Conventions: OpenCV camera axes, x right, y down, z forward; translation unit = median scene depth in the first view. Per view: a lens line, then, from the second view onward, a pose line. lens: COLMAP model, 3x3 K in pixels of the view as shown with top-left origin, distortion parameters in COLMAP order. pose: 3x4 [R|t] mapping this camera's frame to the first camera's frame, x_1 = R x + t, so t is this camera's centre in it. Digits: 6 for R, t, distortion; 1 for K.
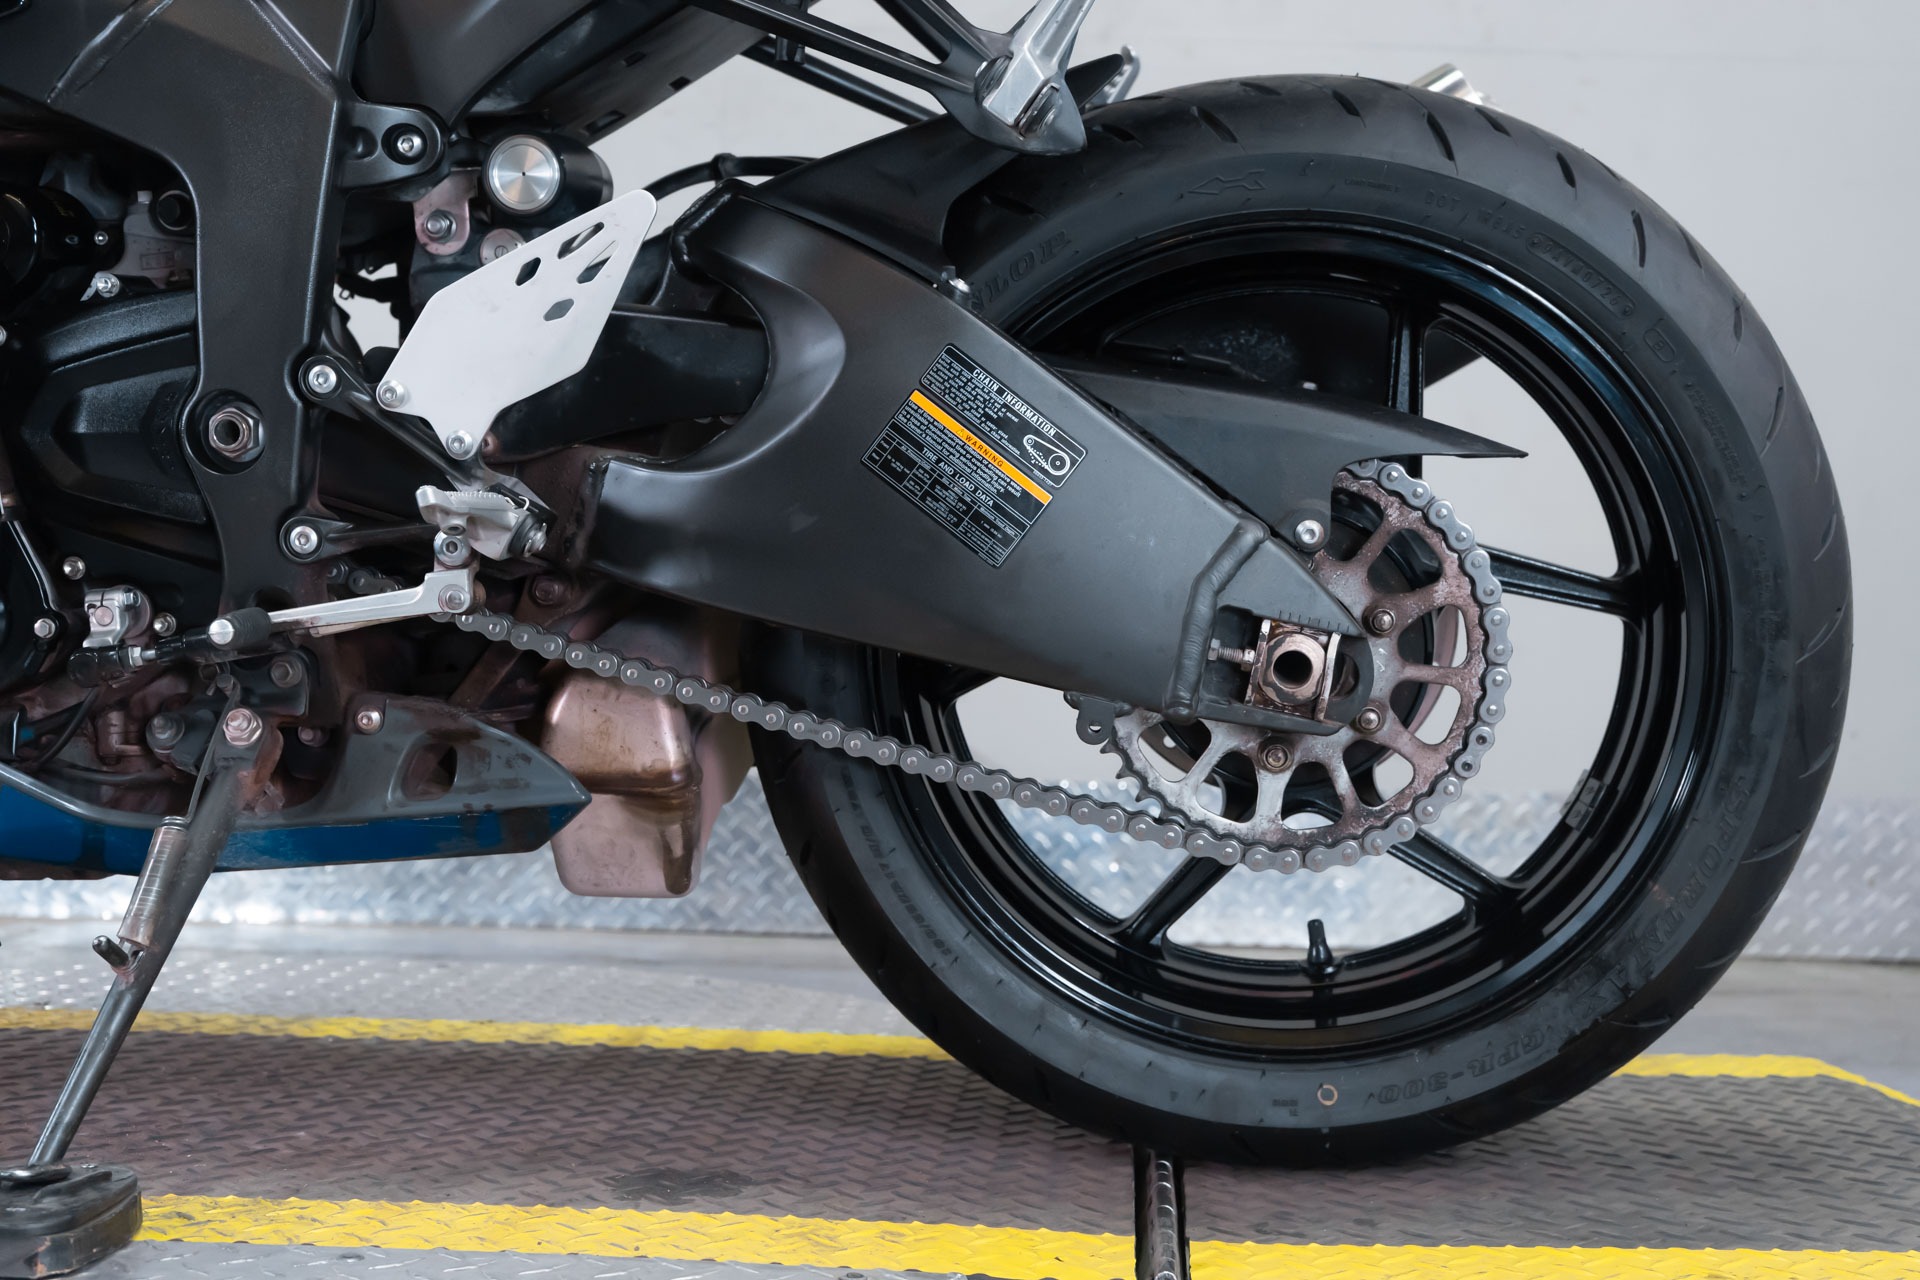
lens RADIAL K [[2228.9, 0, 951.7], [0, 2228.9, 594.0], [0, 0, 1]] dist [0.033558, 0.000000]
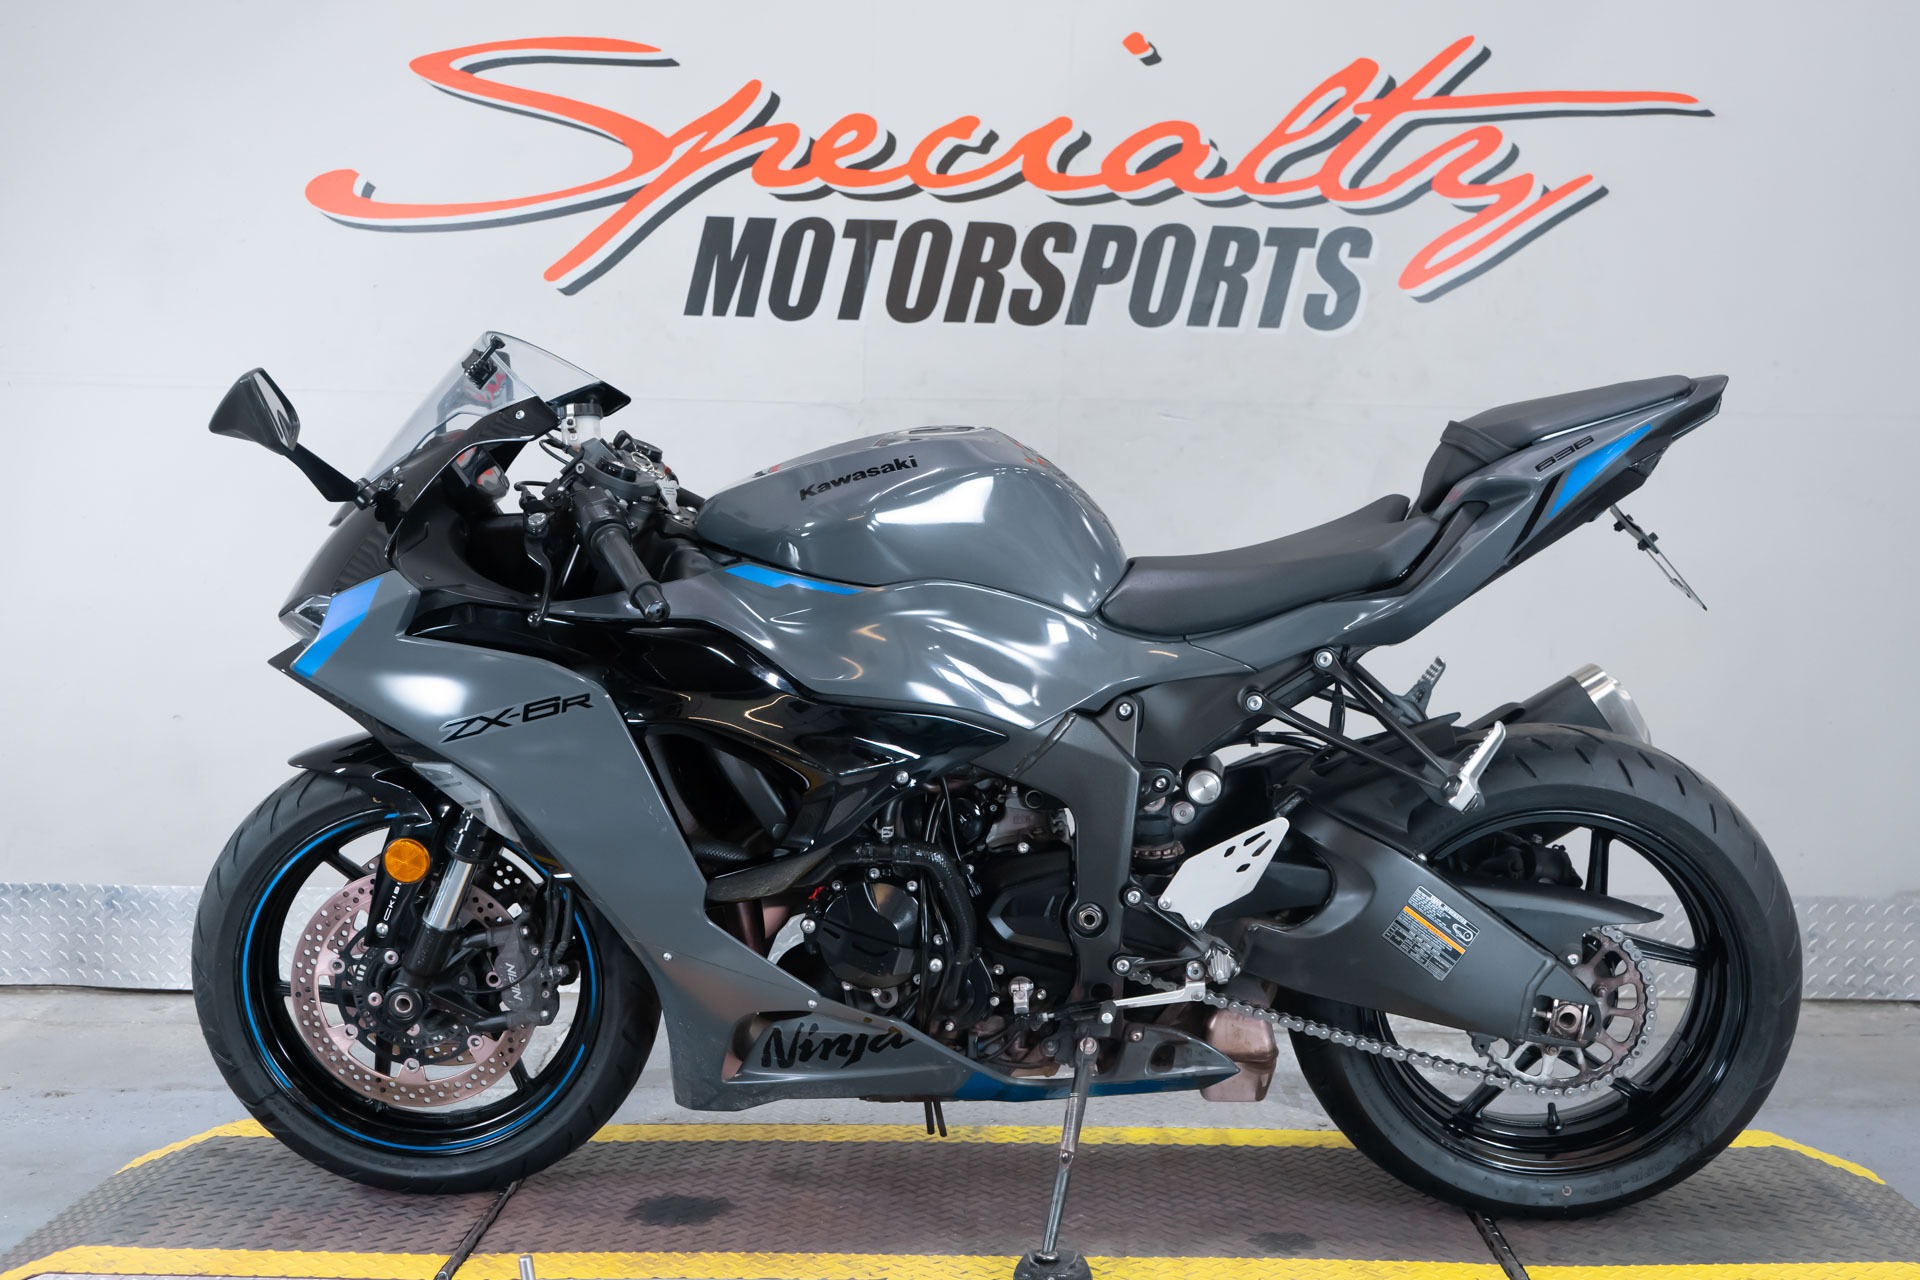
lens RADIAL K [[2175.4, 0, 966.5], [0, 2175.4, 629.1], [0, 0, 1]] dist [0.029380, 0.000000]
pose [[0.998439, -0.017684, 0.052983, -0.552982], [0.013428, 0.996733, 0.079641, -0.532459], [-0.054218, -0.078805, 0.995415, -1.123070]]
